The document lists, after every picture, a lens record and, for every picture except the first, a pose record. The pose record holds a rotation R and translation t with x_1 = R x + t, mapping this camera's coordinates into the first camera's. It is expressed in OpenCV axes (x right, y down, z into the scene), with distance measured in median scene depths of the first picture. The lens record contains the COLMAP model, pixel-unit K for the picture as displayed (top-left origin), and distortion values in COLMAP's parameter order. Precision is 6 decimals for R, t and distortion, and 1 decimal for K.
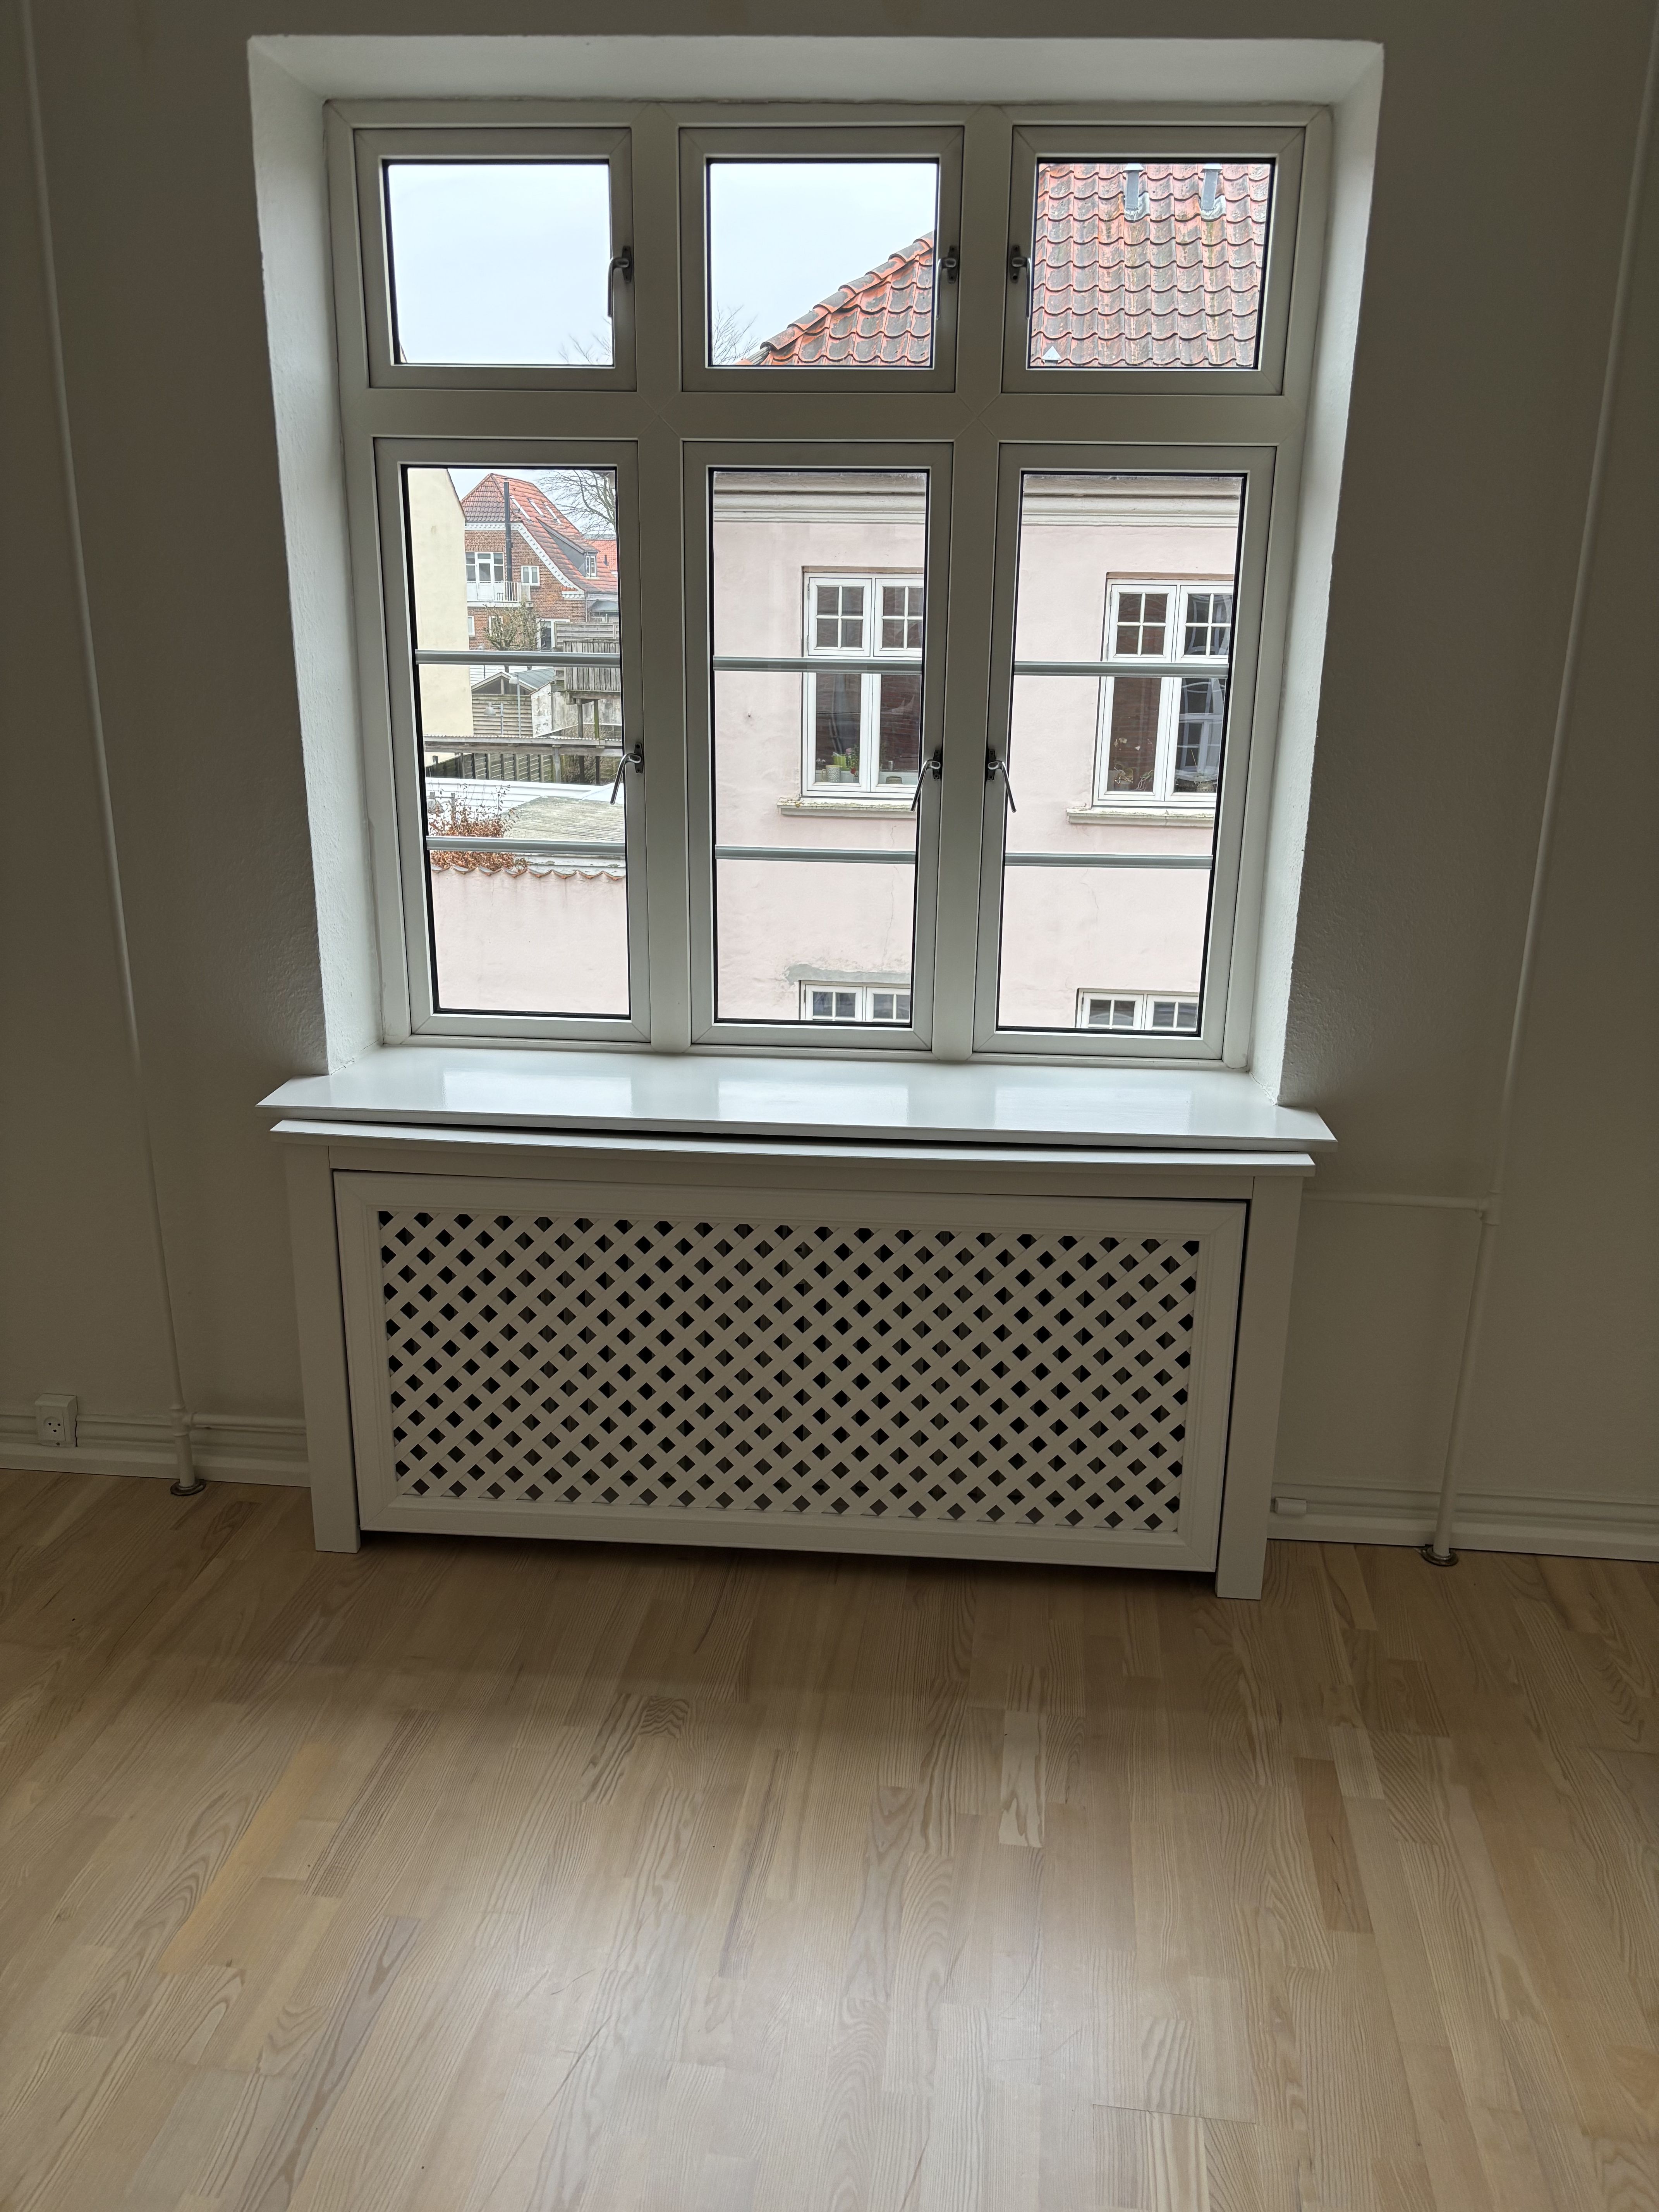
lens RADIAL K [[1670.5, 0, 831.9], [0, 1670.5, 1112.2], [0, 0, 1]] dist [0.034726, -0.036398]
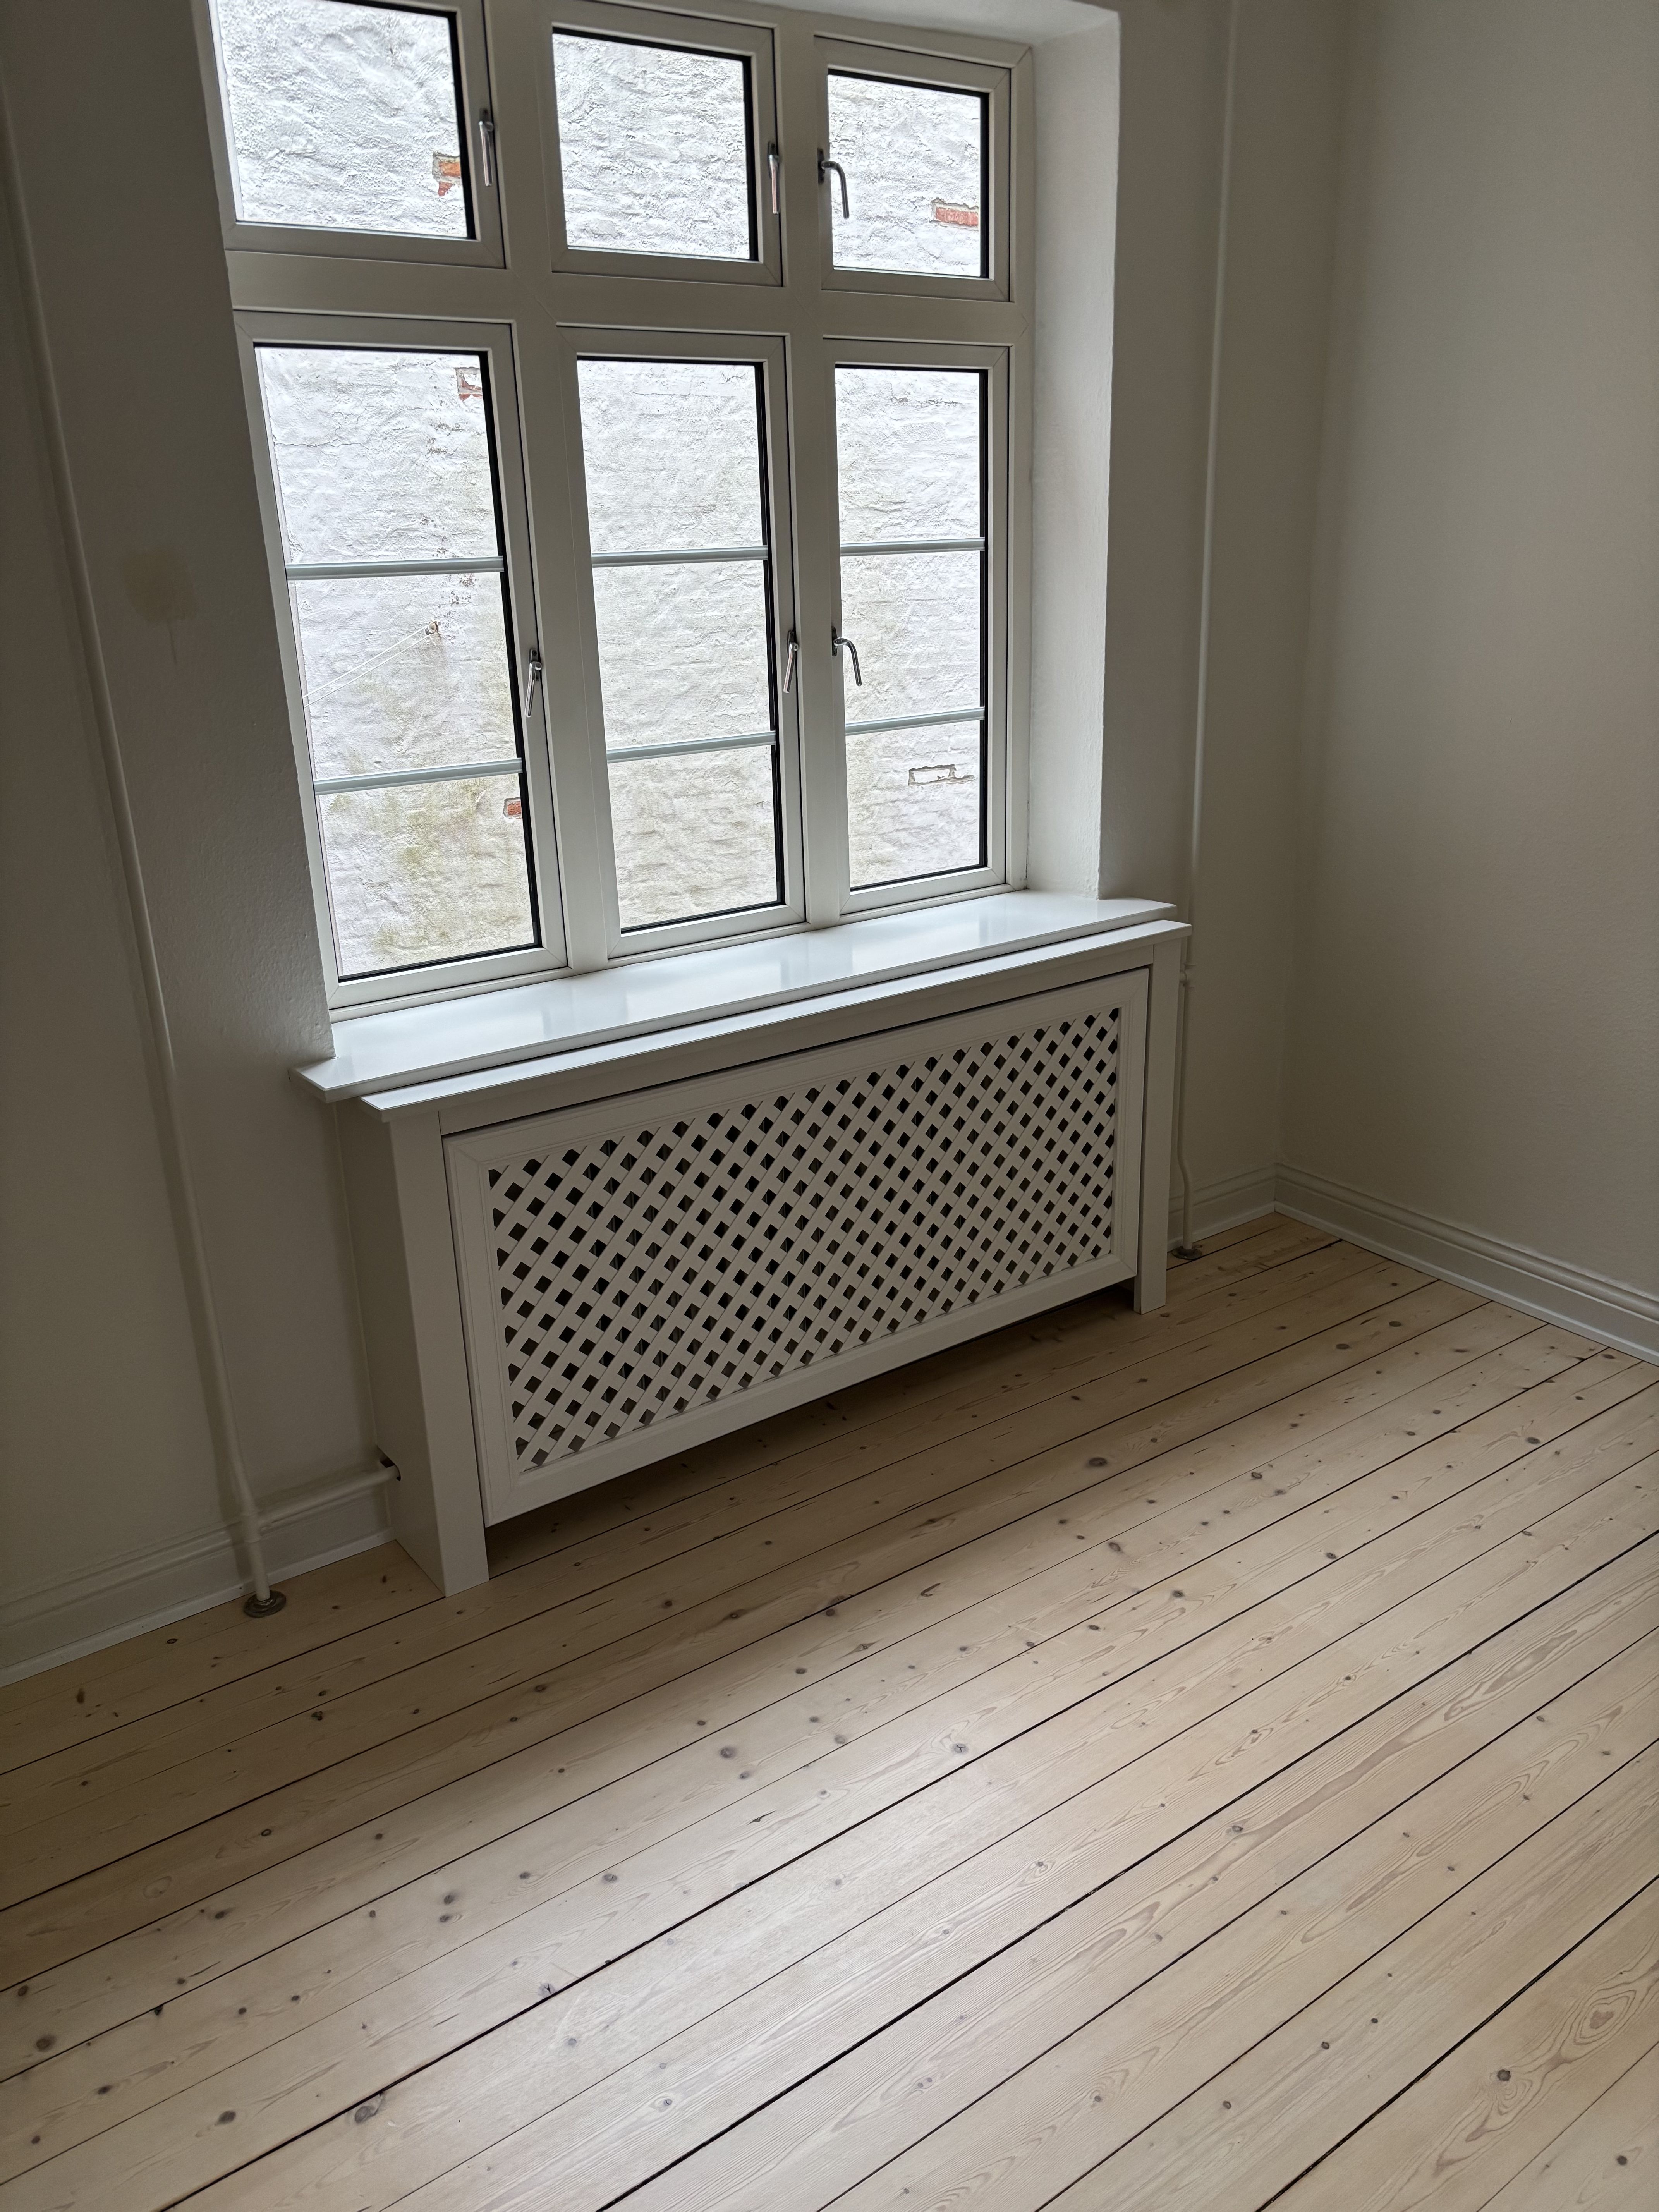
lens RADIAL K [[1670.5, 0, 845.3], [0, 1670.5, 1117.3], [0, 0, 1]] dist [0.034726, -0.036398]
pose [[0.759859, -0.245794, 0.601830, -0.651312], [0.228892, 0.967641, 0.106201, -0.020324], [-0.608459, 0.057056, 0.791531, 0.153498]]
